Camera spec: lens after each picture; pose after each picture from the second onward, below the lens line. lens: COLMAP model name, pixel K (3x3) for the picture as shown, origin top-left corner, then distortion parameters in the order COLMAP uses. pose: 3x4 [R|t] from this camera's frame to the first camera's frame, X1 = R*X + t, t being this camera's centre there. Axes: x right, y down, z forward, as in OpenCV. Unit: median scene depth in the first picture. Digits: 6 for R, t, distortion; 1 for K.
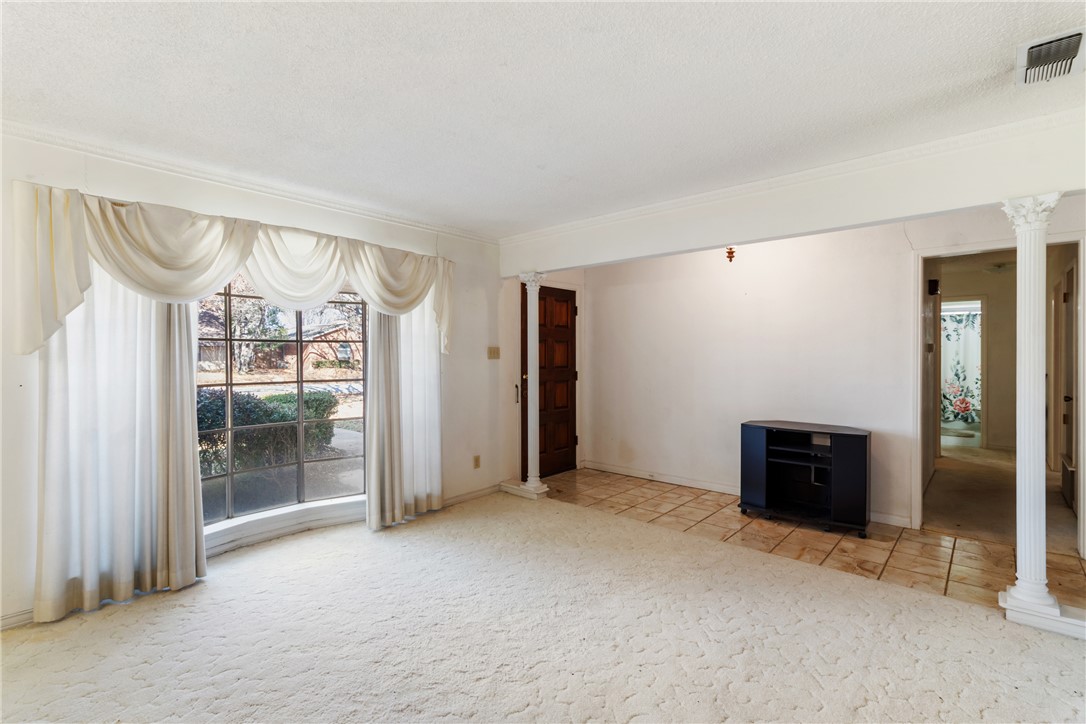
lens RADIAL K [[508.2, 0, 545.4], [0, 508.2, 356.7], [0, 0, 1]] dist [-0.000247, 0.001170]
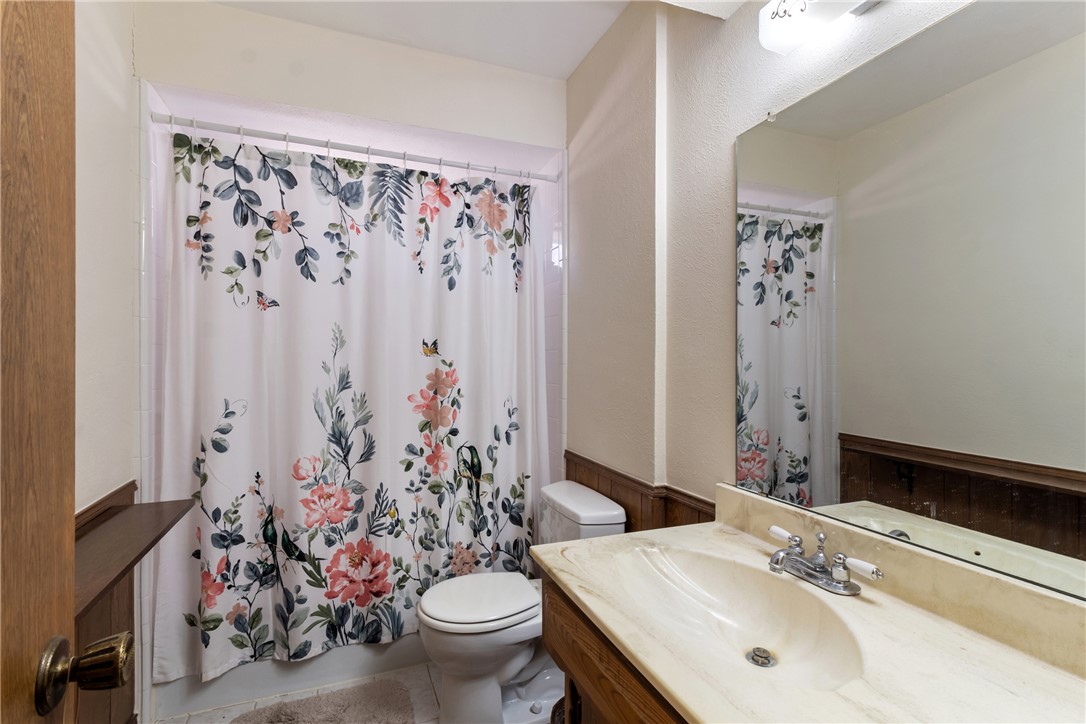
lens RADIAL K [[508.2, 0, 543.5], [0, 508.2, 358.4], [0, 0, 1]] dist [-0.000247, 0.001170]
pose [[0.455358, 0.005127, 0.890293, 0.656342], [0.001689, 0.999977, -0.006622, 0.003531], [-0.890307, 0.004519, 0.455339, 0.824201]]
